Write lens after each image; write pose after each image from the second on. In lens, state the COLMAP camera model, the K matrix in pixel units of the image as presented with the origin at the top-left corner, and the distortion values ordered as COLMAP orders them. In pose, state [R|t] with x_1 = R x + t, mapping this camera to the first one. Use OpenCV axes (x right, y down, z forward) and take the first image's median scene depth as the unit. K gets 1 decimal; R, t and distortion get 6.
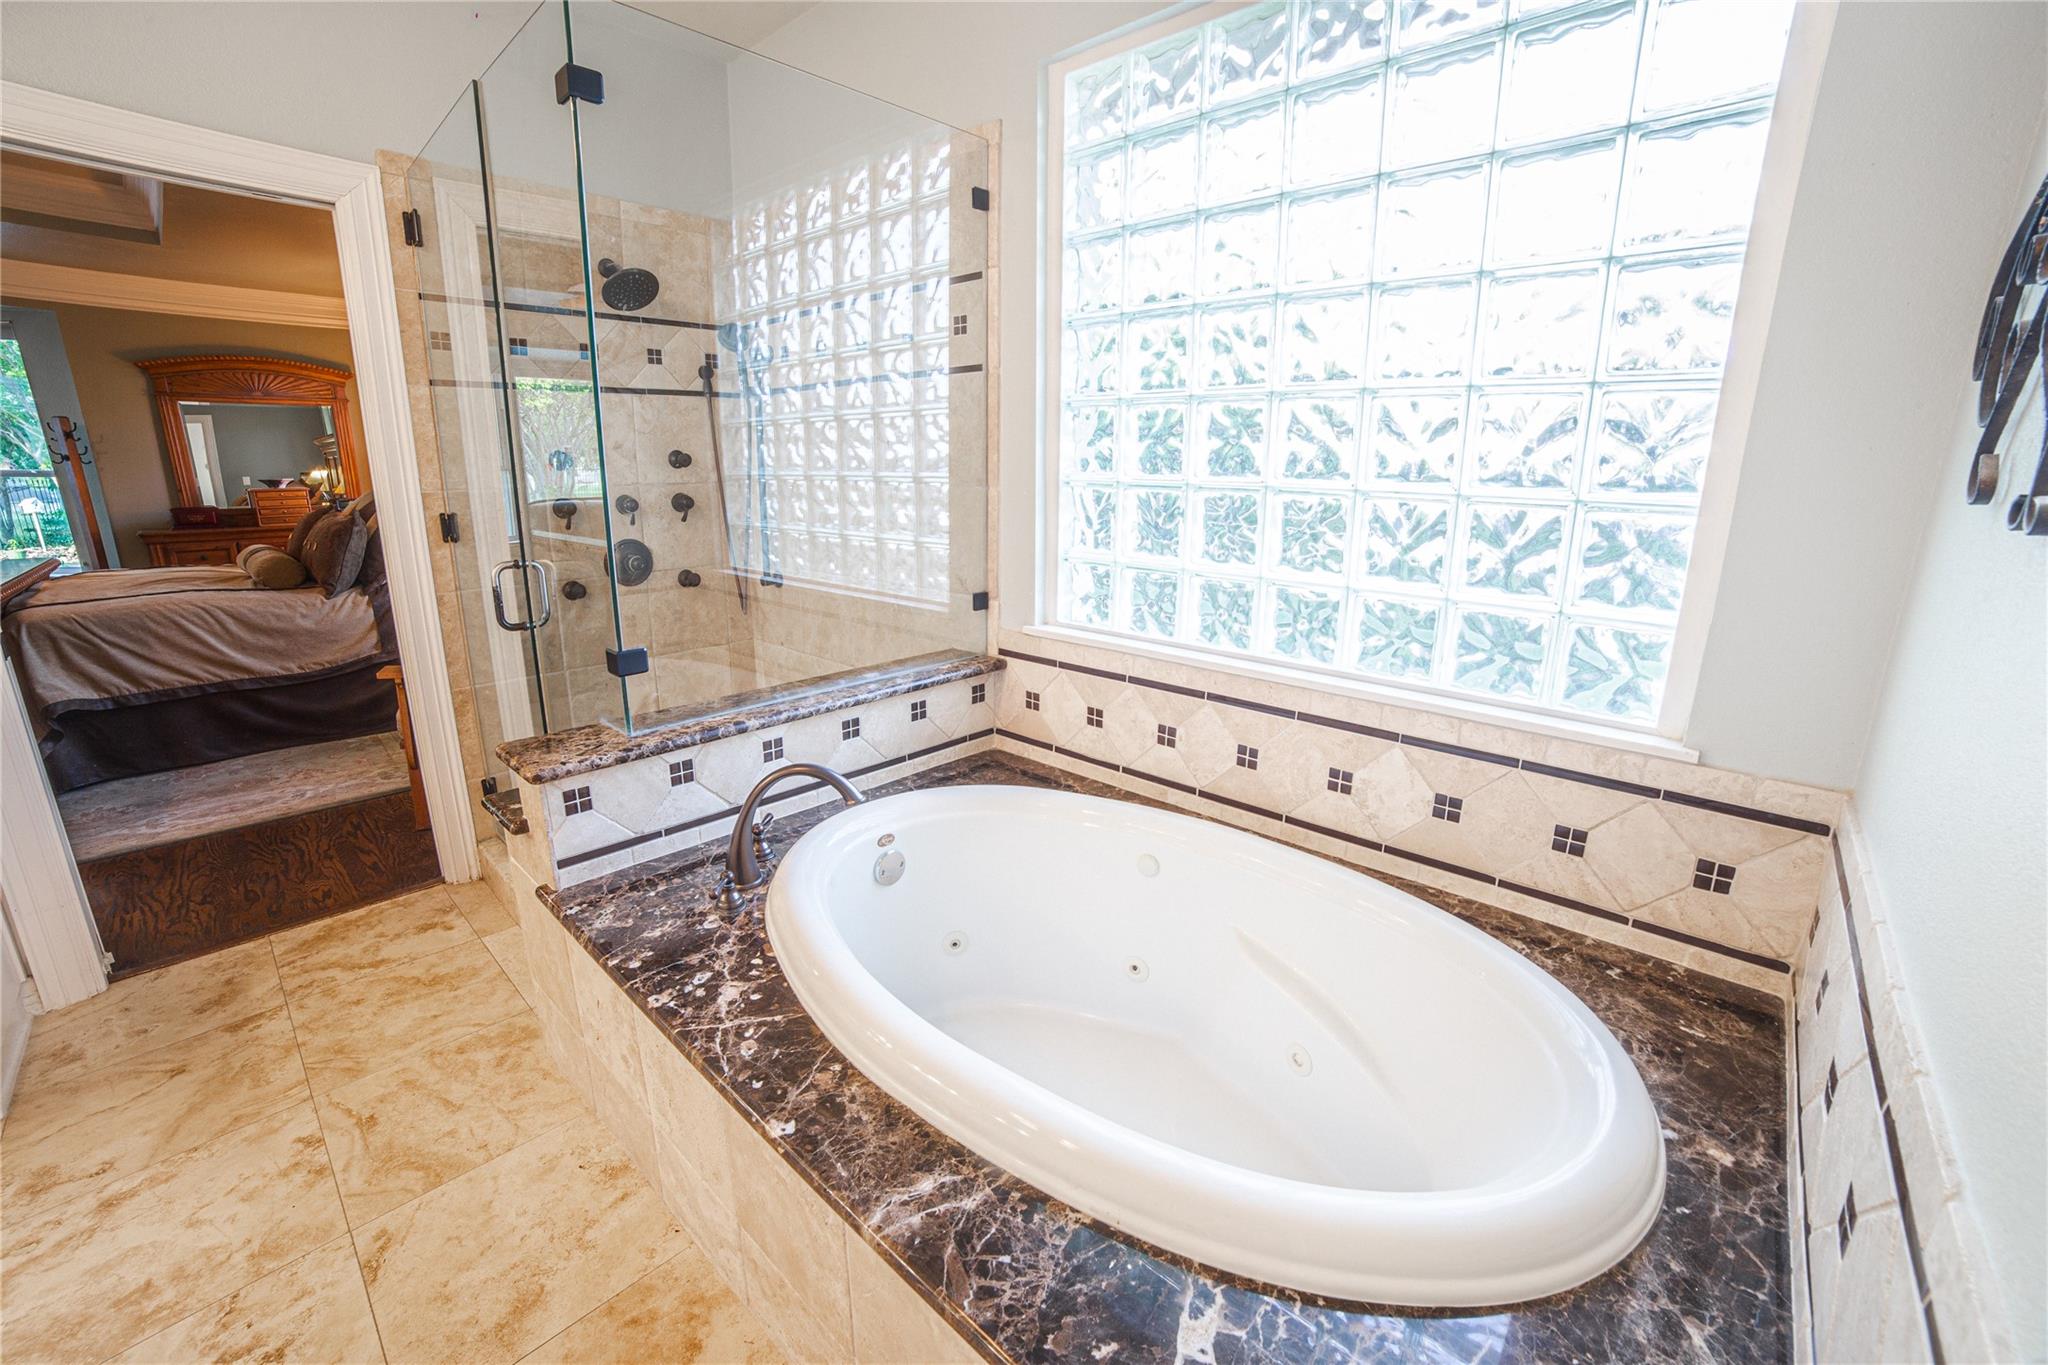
lens RADIAL K [[831.5, 0, 1016.7], [0, 831.5, 672.6], [0, 0, 1]] dist [-0.107756, 0.033678]
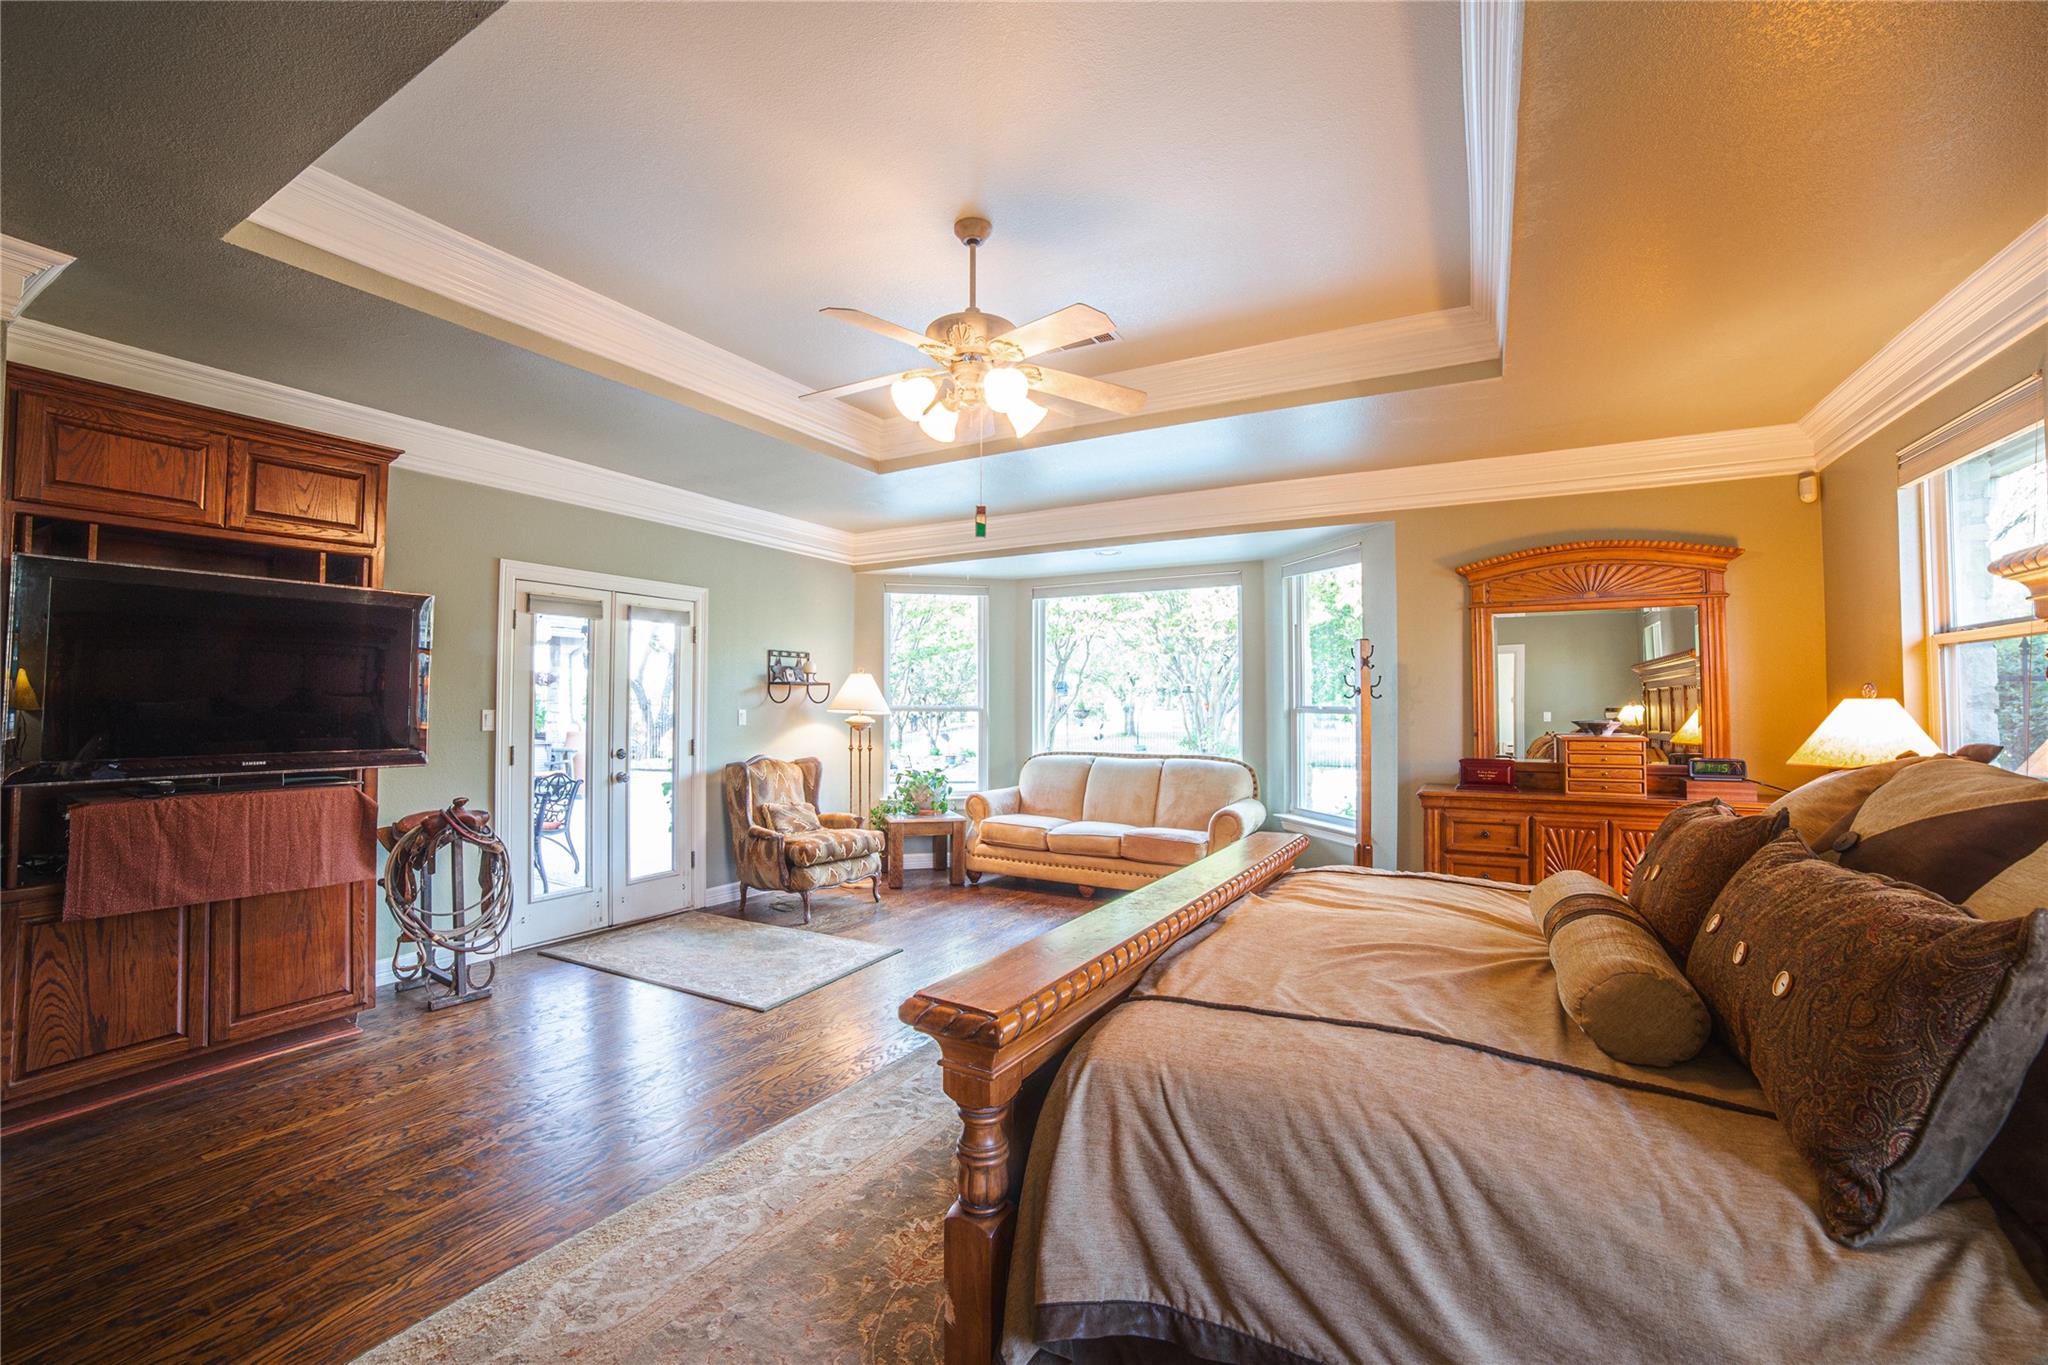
lens RADIAL K [[831.5, 0, 1016.7], [0, 831.5, 672.6], [0, 0, 1]] dist [-0.107756, 0.033678]
pose [[0.219346, -0.042345, -0.974728, -0.455099], [-0.240727, 0.965821, -0.096130, -0.118920], [0.945483, 0.255729, 0.201655, 0.428192]]
